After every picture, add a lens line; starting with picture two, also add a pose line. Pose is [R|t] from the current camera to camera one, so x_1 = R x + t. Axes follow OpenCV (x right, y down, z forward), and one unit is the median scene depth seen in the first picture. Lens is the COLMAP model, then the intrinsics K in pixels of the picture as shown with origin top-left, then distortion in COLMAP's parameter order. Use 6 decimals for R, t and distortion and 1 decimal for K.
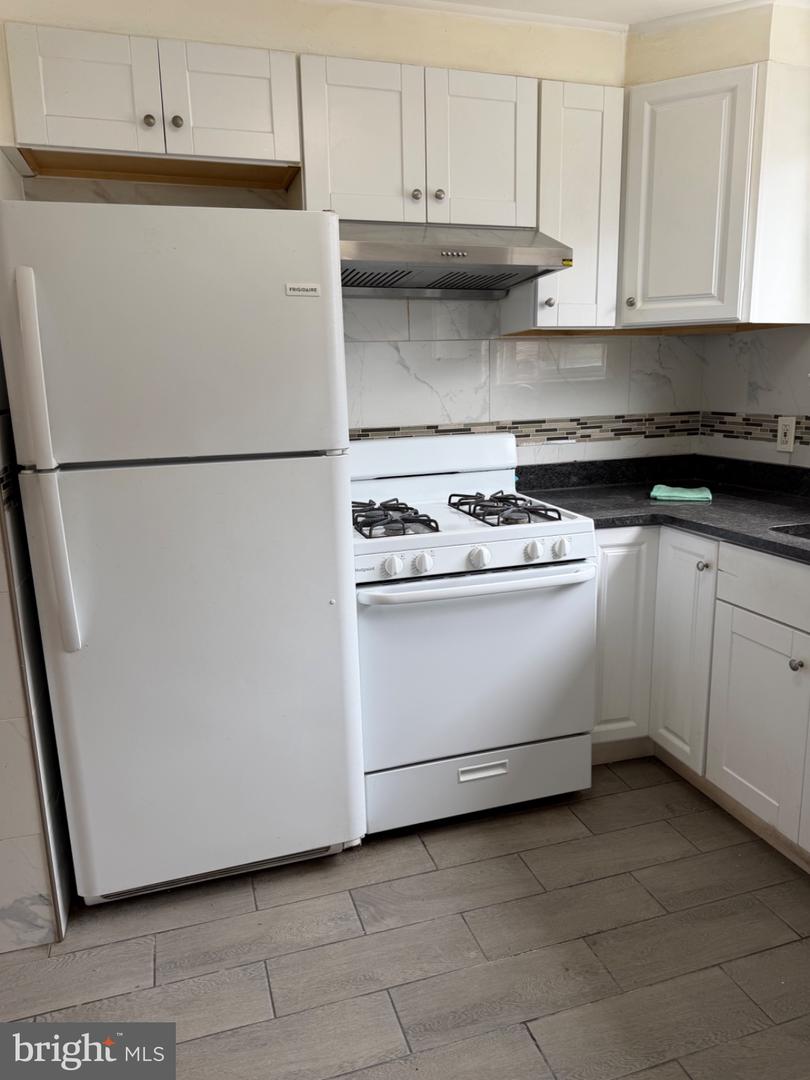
lens RADIAL K [[764.5, 0, 405.8], [0, 764.5, 540.2], [0, 0, 1]] dist [0.045294, -0.058879]
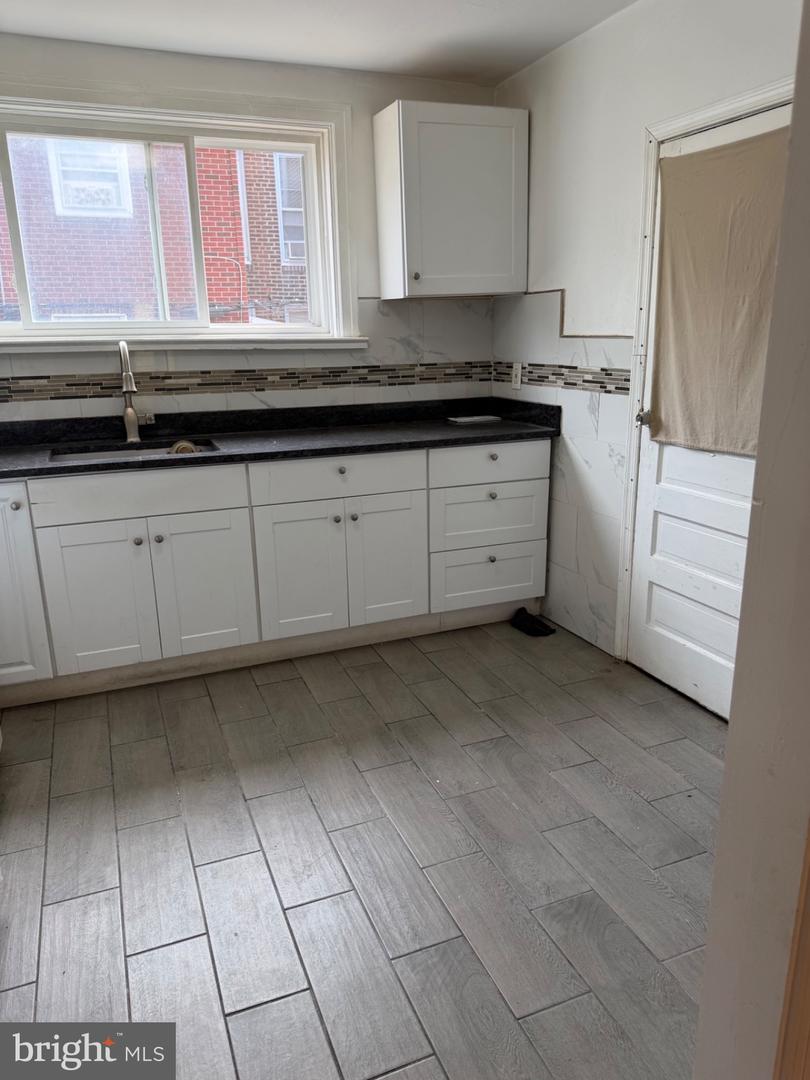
lens RADIAL K [[764.5, 0, 405.2], [0, 764.5, 541.8], [0, 0, 1]] dist [0.045294, -0.058879]
pose [[-0.074524, -0.237902, 0.968426, -0.848331], [0.224622, 0.942165, 0.248736, -0.077753], [-0.971592, 0.236067, -0.016775, 0.478761]]
